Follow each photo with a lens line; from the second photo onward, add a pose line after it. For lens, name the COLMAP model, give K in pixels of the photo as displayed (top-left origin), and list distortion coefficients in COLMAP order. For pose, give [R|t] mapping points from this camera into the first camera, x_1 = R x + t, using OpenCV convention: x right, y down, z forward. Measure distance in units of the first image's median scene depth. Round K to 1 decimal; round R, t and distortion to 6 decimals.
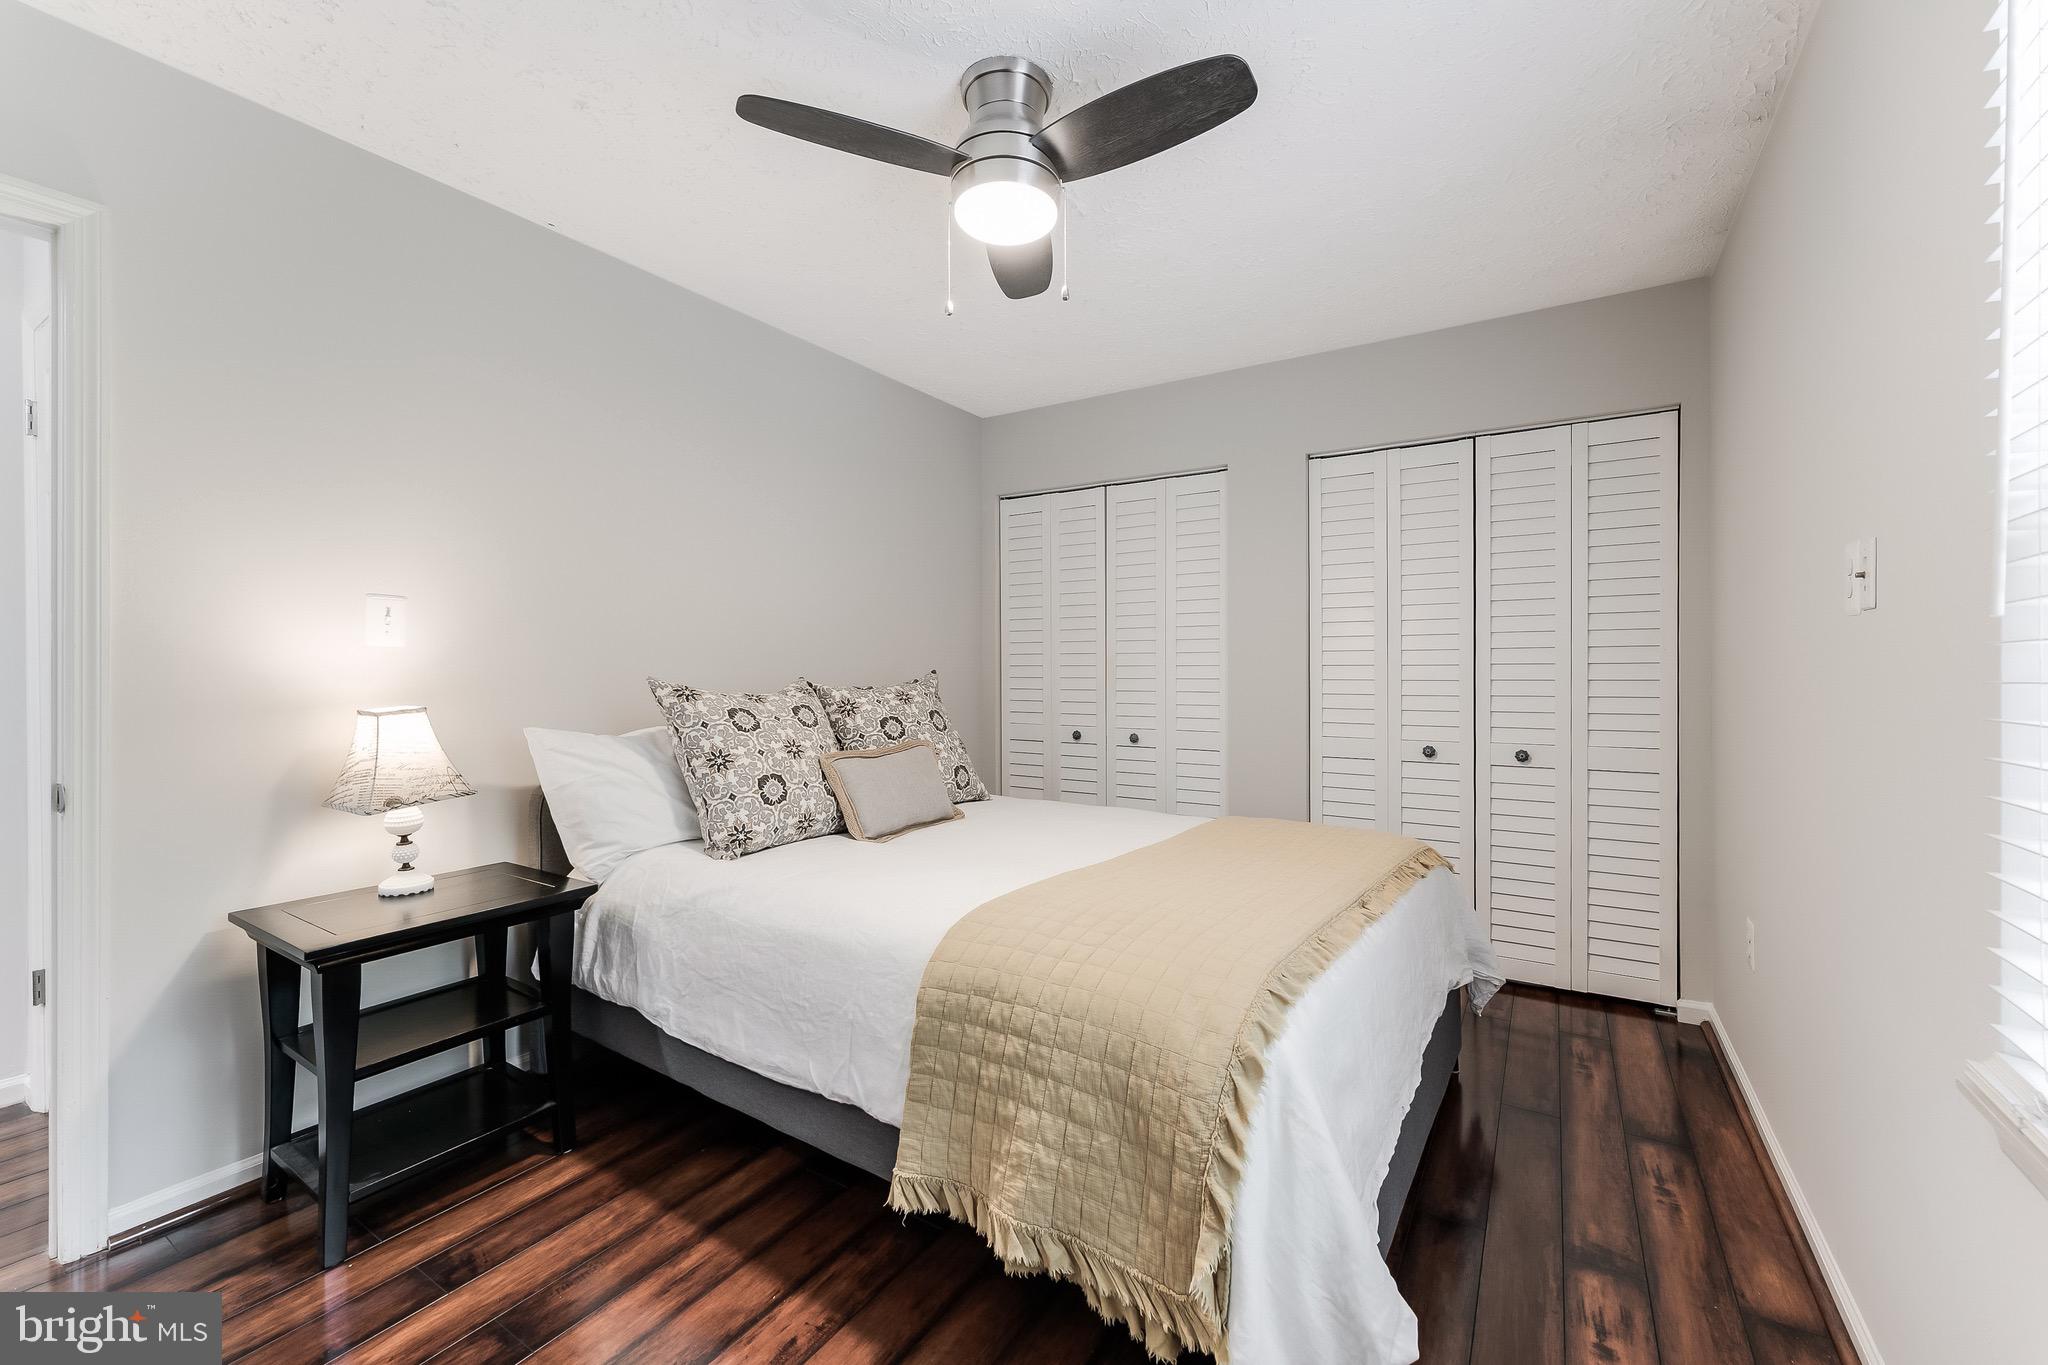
lens RADIAL K [[826.6, 0, 1034.5], [0, 826.6, 670.9], [0, 0, 1]] dist [-0.000695, -0.000145]
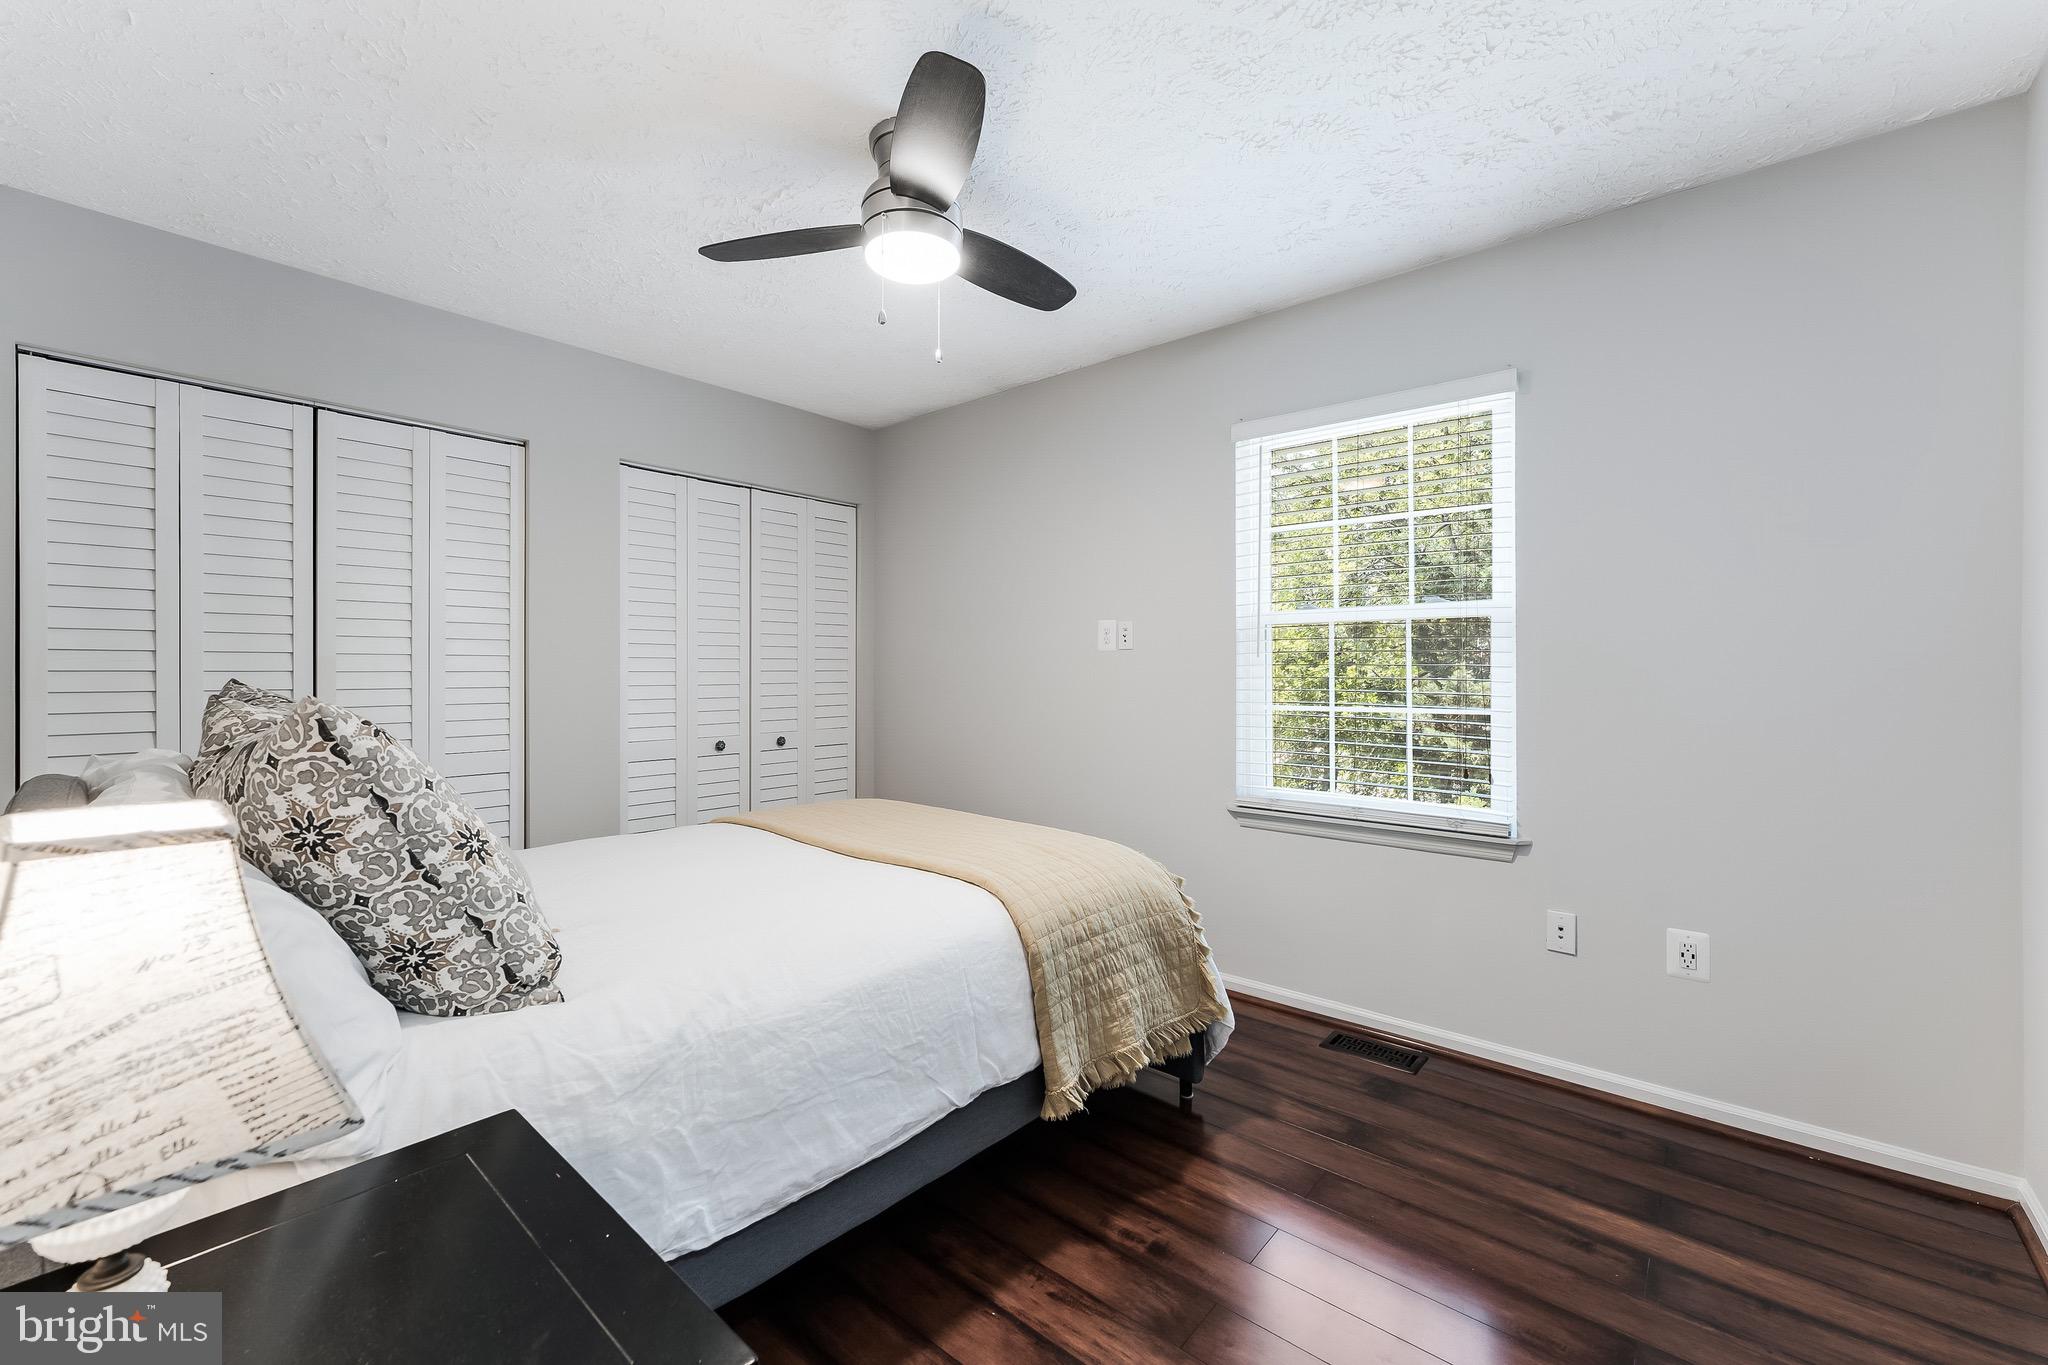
lens RADIAL K [[826.6, 0, 1036.5], [0, 826.6, 675.7], [0, 0, 1]] dist [-0.000695, -0.000145]
pose [[0.146032, -0.003983, 0.989272, -1.081720], [0.005686, 0.999979, 0.003187, -0.004163], [-0.989263, 0.005159, 0.146052, 0.677835]]
